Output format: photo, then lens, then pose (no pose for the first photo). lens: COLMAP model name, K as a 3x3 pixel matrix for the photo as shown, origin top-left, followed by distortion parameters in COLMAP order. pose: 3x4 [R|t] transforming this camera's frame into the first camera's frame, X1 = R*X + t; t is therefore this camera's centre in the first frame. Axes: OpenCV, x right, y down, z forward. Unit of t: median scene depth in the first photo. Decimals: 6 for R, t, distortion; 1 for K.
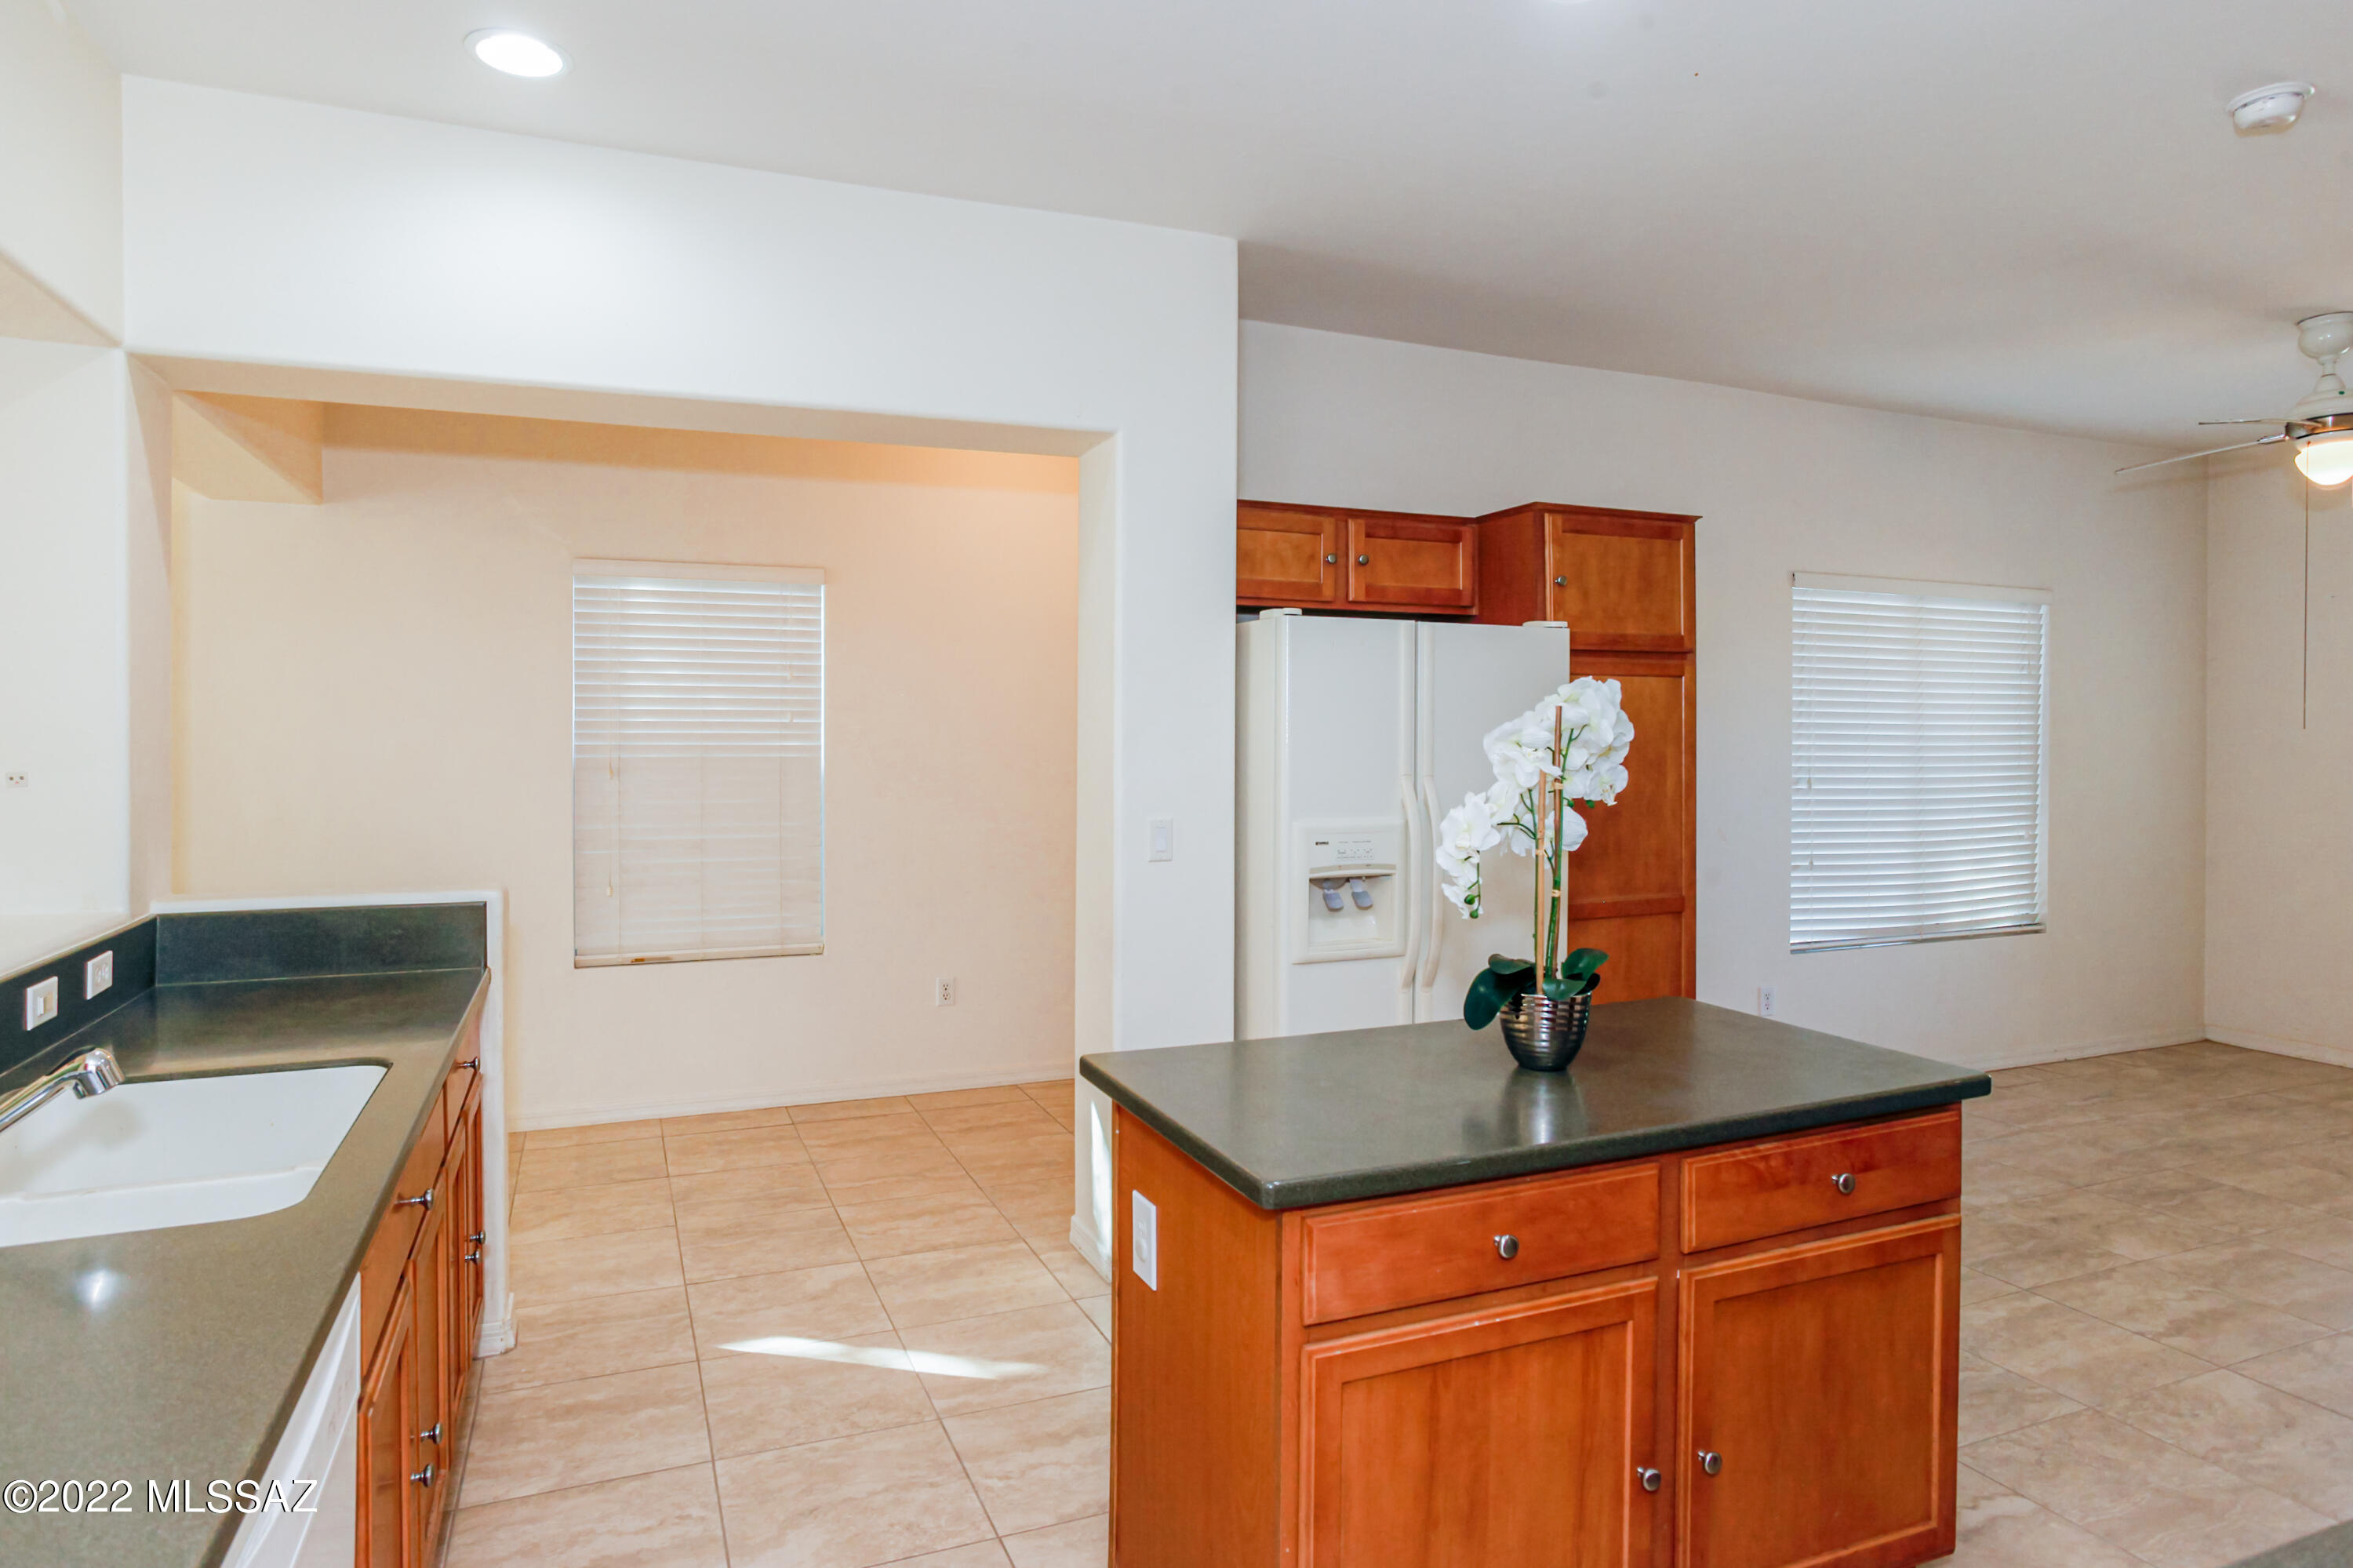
lens RADIAL K [[1315.0, 0, 1176.5], [0, 1315.0, 784.0], [0, 0, 1]] dist [-0.055026, 0.035512]
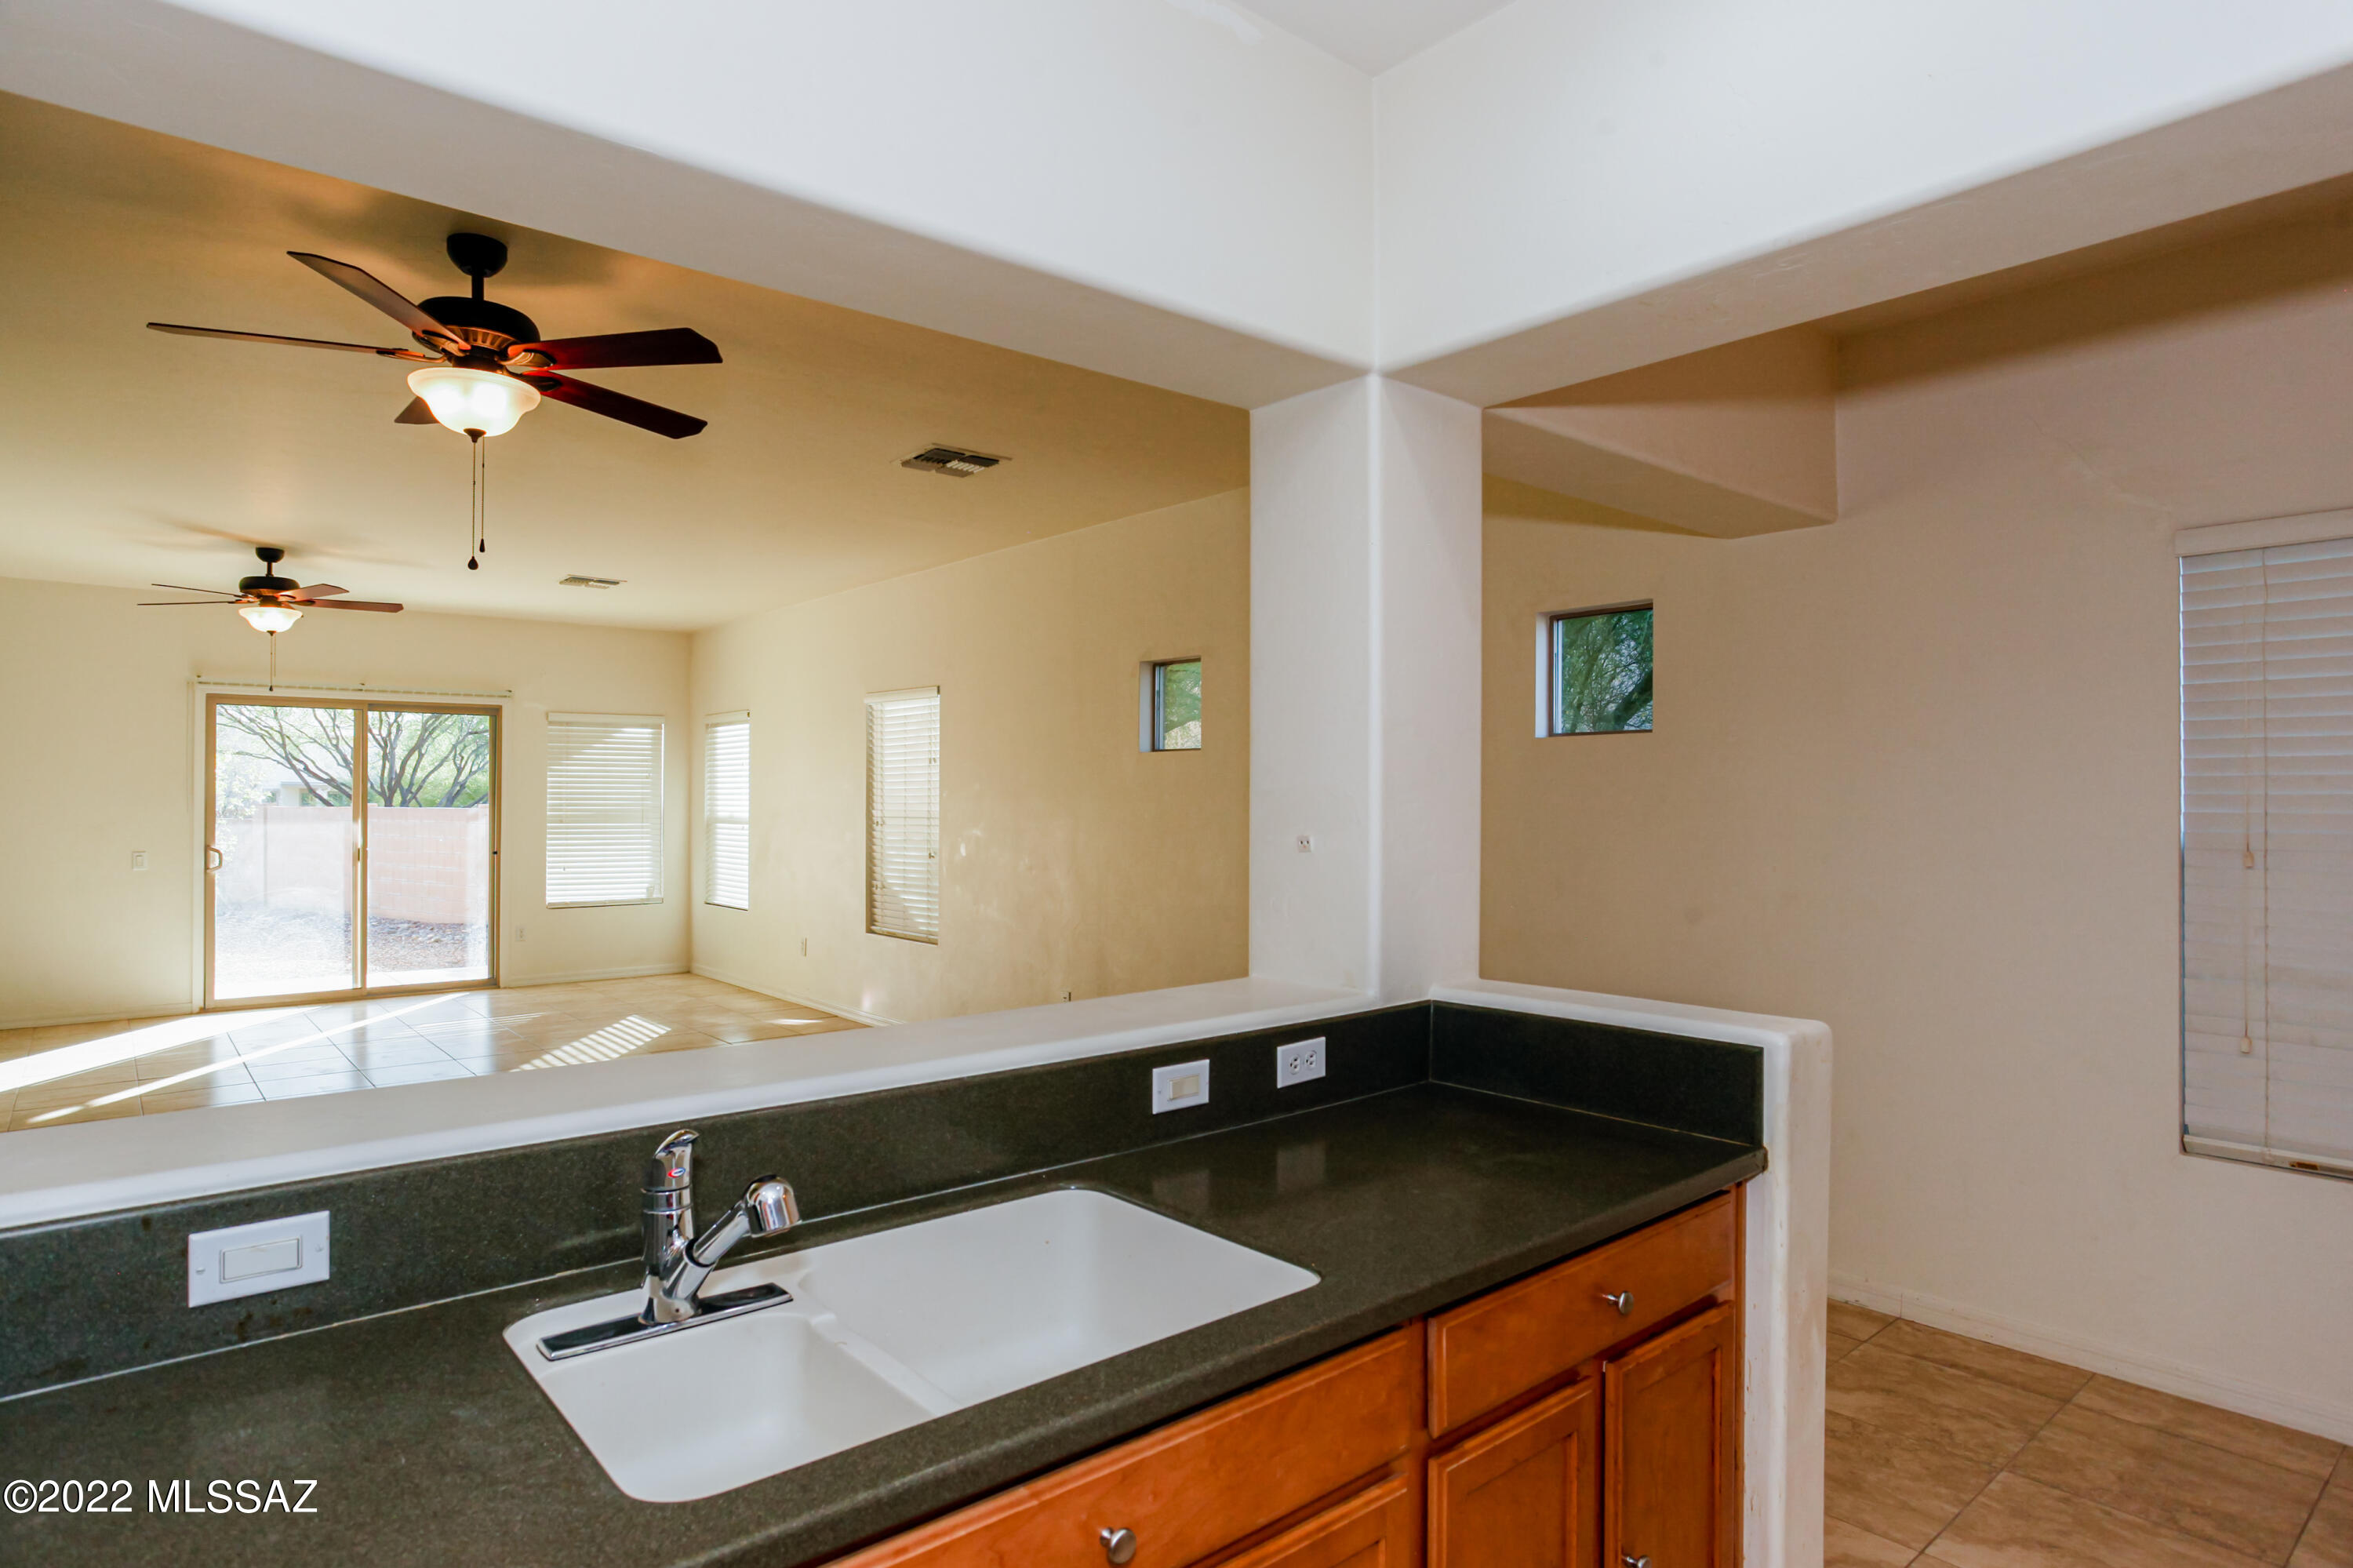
lens RADIAL K [[1315.0, 0, 1176.5], [0, 1315.0, 784.0], [0, 0, 1]] dist [-0.055026, 0.035512]
pose [[0.291143, -0.010586, -0.956621, 0.027393], [-0.035850, 0.999116, -0.021967, -0.023359], [0.956008, 0.040690, 0.290506, 0.576344]]
